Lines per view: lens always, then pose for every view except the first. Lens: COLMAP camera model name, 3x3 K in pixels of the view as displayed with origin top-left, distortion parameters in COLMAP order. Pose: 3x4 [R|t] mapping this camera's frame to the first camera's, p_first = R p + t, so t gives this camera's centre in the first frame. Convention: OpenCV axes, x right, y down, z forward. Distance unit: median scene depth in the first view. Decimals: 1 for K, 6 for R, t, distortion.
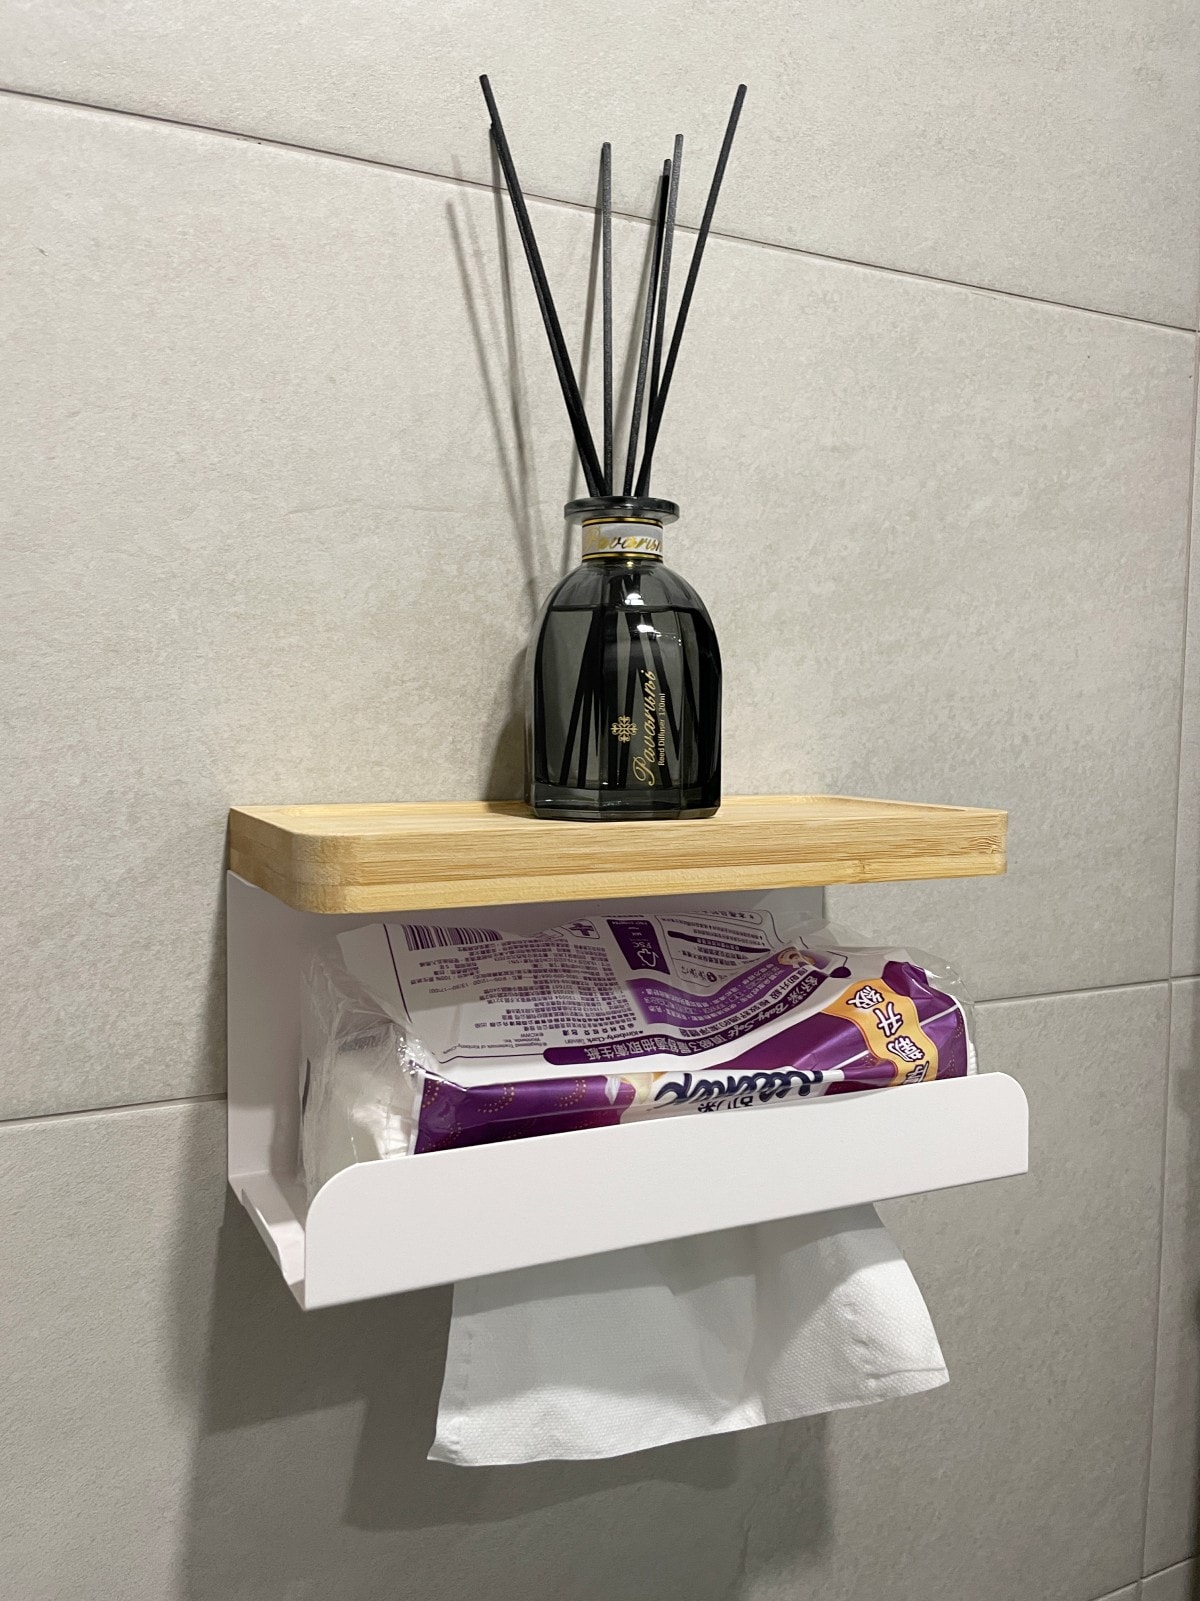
lens RADIAL K [[1245.1, 0, 602.5], [0, 1245.1, 795.2], [0, 0, 1]] dist [0.073006, -0.128792]
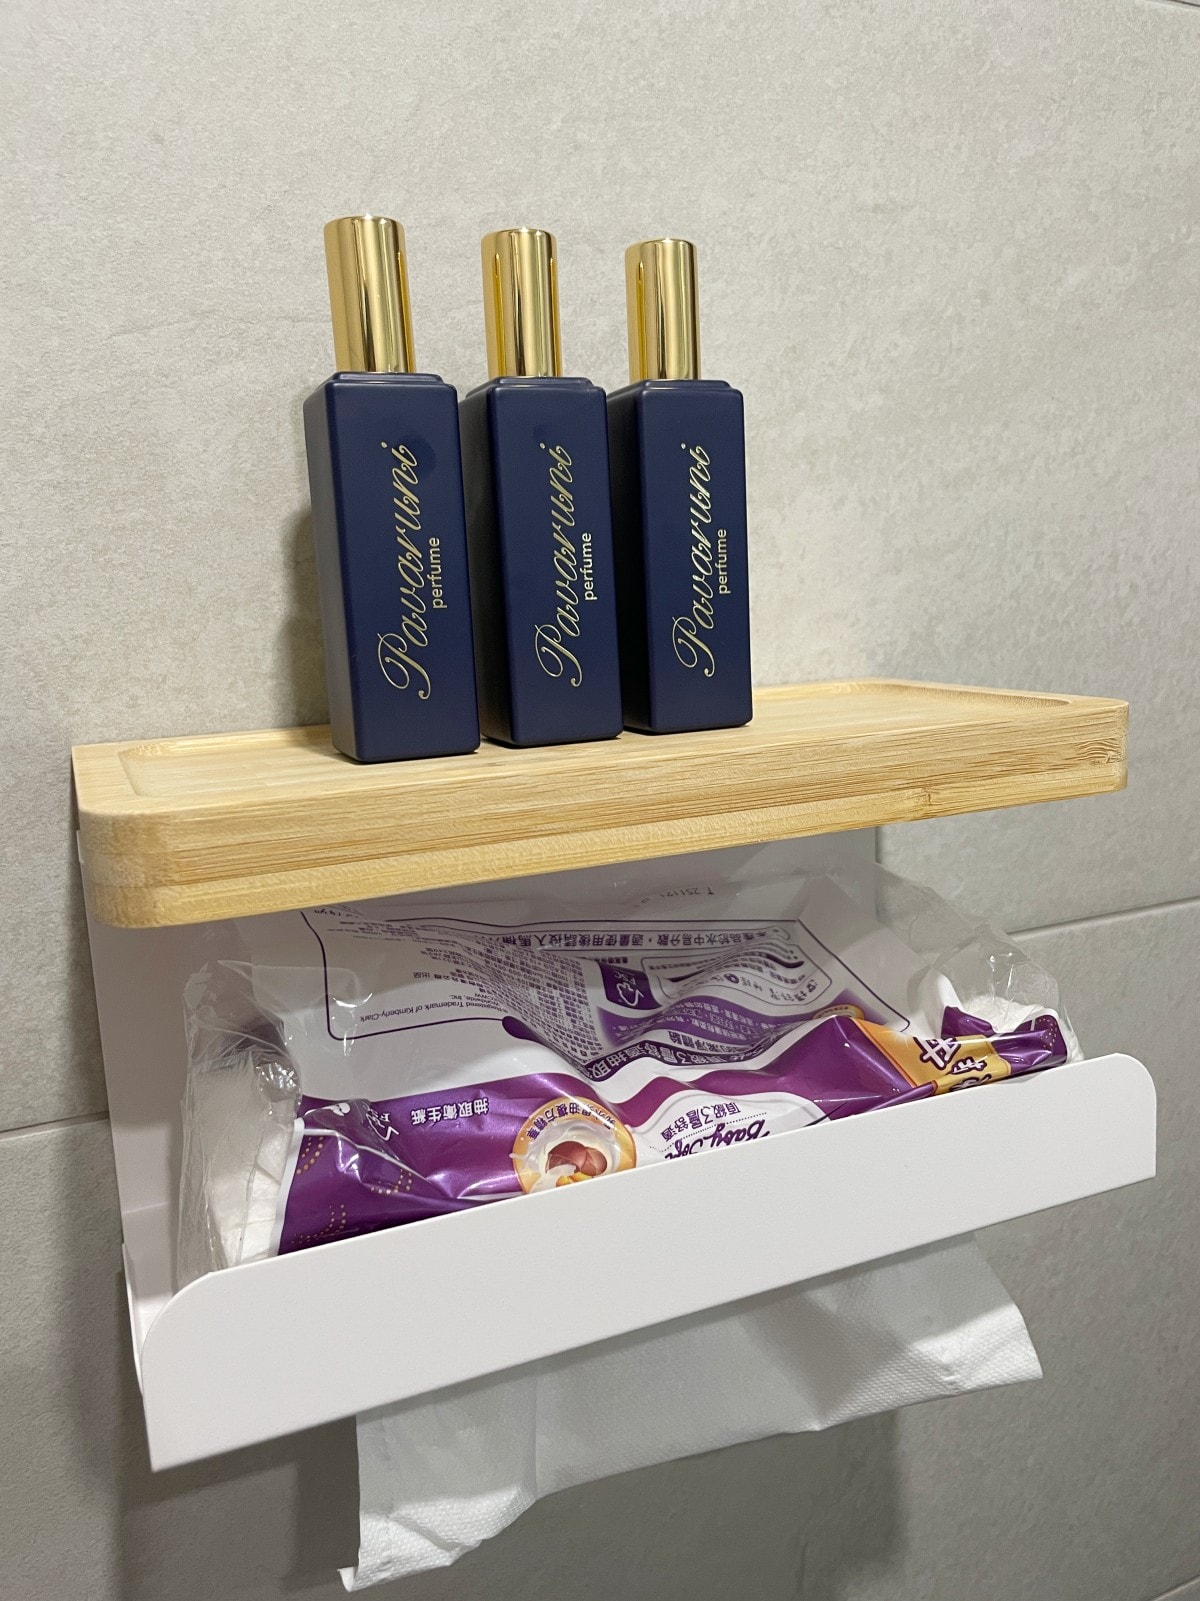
lens RADIAL K [[1245.1, 0, 602.5], [0, 1245.1, 795.2], [0, 0, 1]] dist [0.073006, -0.128792]
pose [[0.997864, -0.044590, -0.047735, 0.043253], [0.049843, 0.992090, 0.115208, -0.026319], [0.042221, -0.117341, 0.992194, 0.215547]]
